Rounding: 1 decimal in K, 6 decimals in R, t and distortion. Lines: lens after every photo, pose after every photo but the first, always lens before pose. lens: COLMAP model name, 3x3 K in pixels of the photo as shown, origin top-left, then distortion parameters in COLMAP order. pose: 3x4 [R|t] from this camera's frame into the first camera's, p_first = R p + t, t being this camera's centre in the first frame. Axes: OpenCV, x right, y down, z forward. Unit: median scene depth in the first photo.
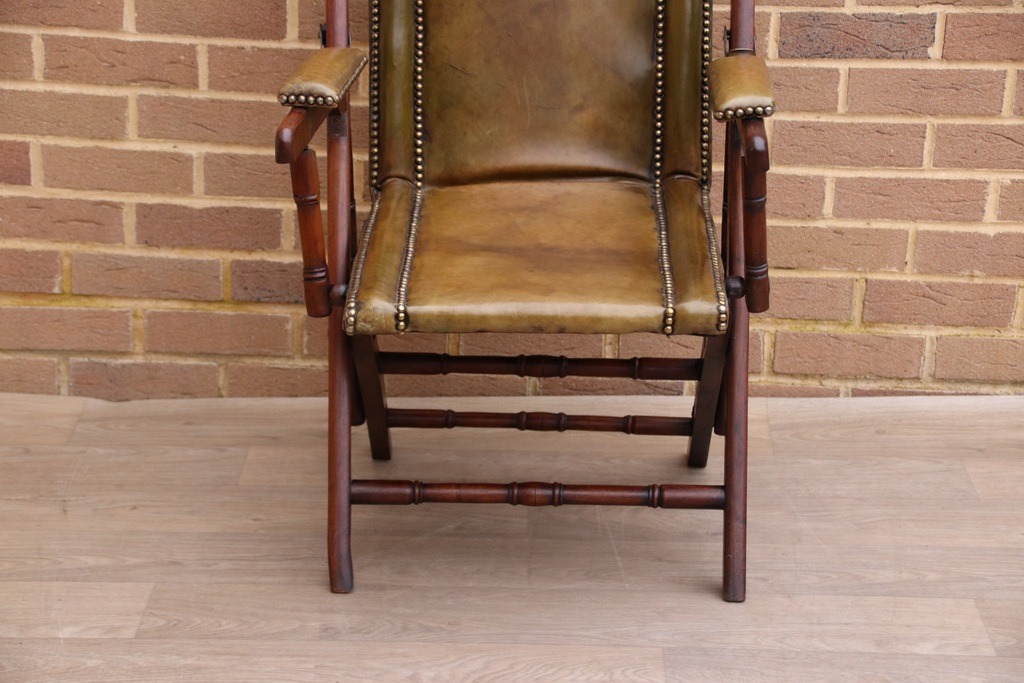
lens RADIAL K [[2666.7, 0, 513.5], [0, 2666.7, 358.9], [0, 0, 1]] dist [0.728686, 0.000000]
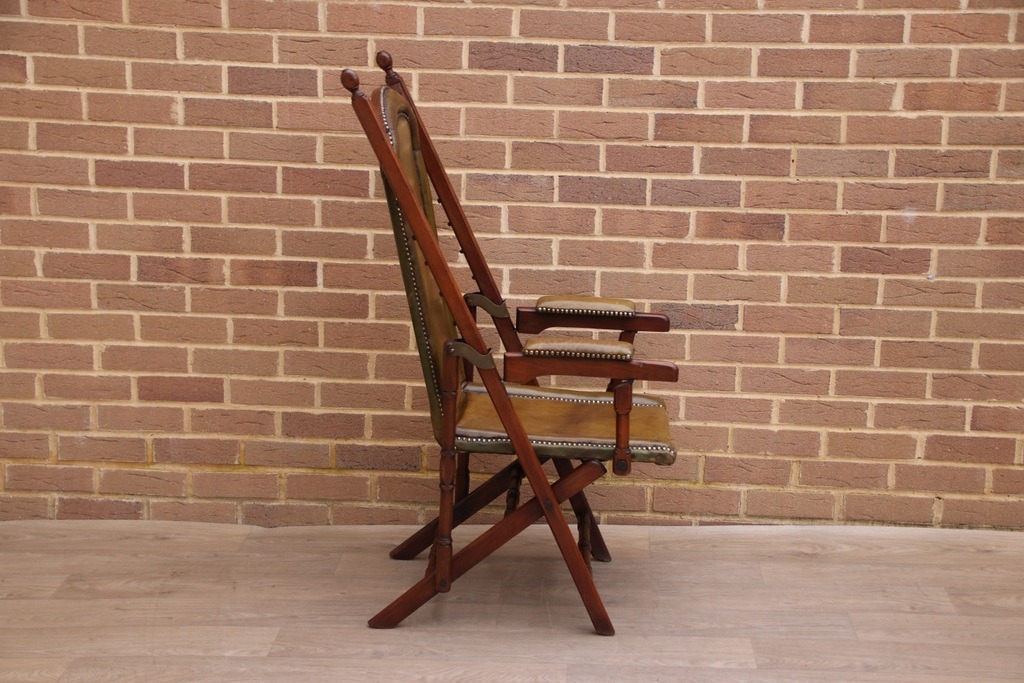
lens RADIAL K [[1808.9, 0, 511.3], [0, 1808.9, 361.7], [0, 0, 1]] dist [0.340039, 0.000000]
pose [[0.999144, -0.000748, -0.041367, 0.056647], [-0.003136, 0.995591, -0.093747, 0.019725], [0.041254, 0.093797, 0.994736, -0.159476]]
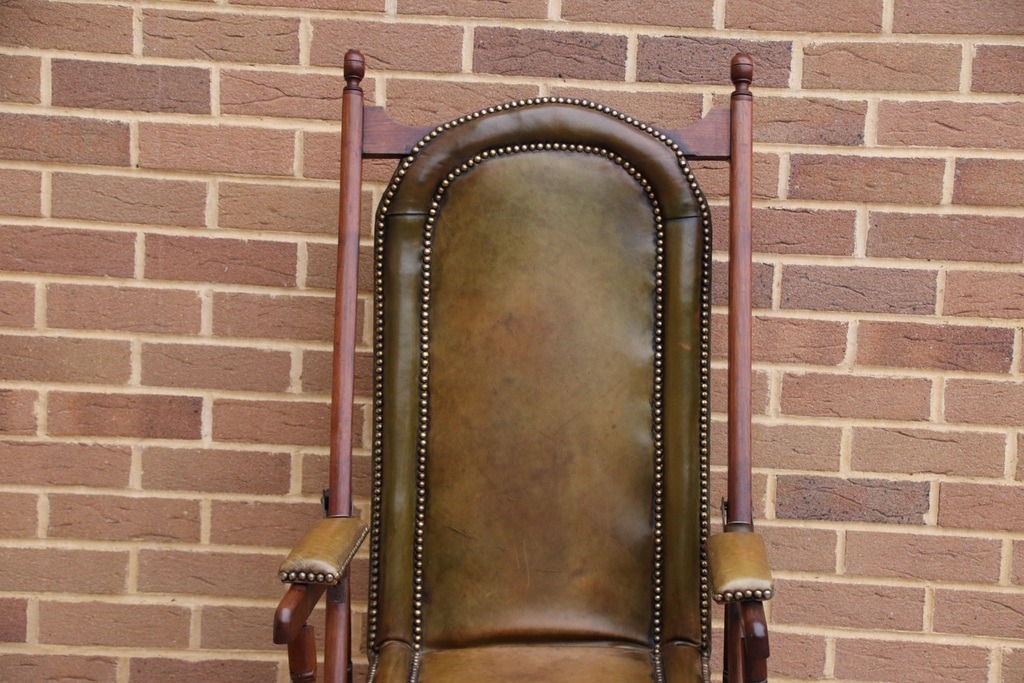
lens RADIAL K [[2666.7, 0, 517.3], [0, 2666.7, 358.9], [0, 0, 1]] dist [0.728686, 0.000000]
pose [[0.999932, 0.011601, 0.001139, -0.000411], [-0.011357, 0.991589, -0.128927, -0.039317], [-0.002625, 0.128906, 0.991653, -0.003310]]
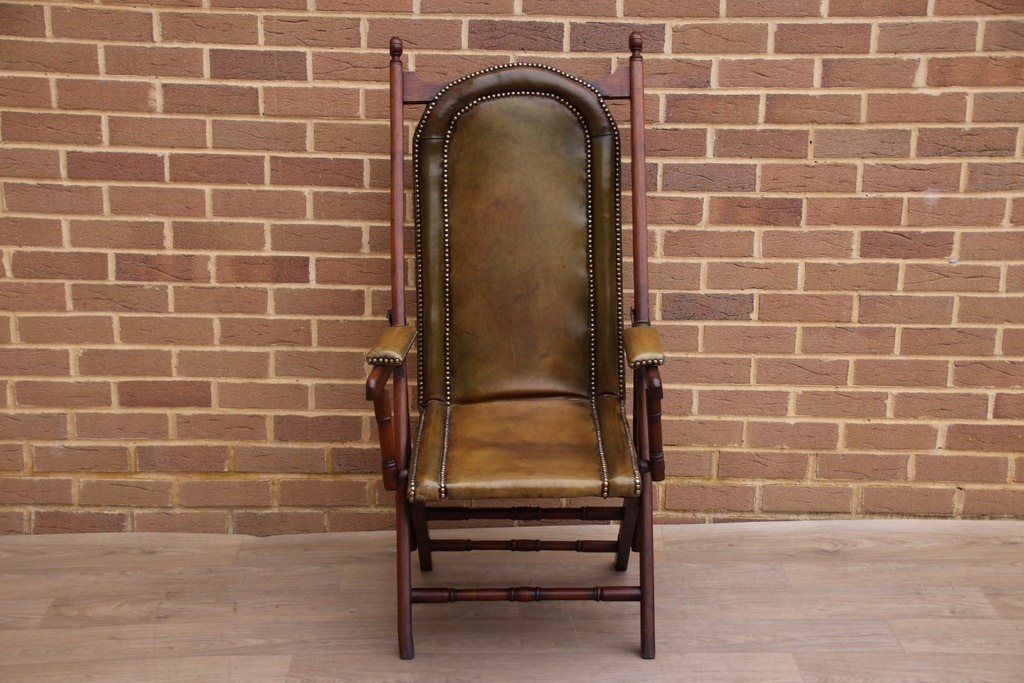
lens RADIAL K [[1719.9, 0, 509.7], [0, 1719.9, 363.0], [0, 0, 1]] dist [0.305433, 0.000000]
pose [[0.999623, -0.021463, 0.017142, -0.013953], [0.022422, 0.998075, -0.057819, -0.025672], [-0.015868, 0.058181, 0.998180, -0.051042]]
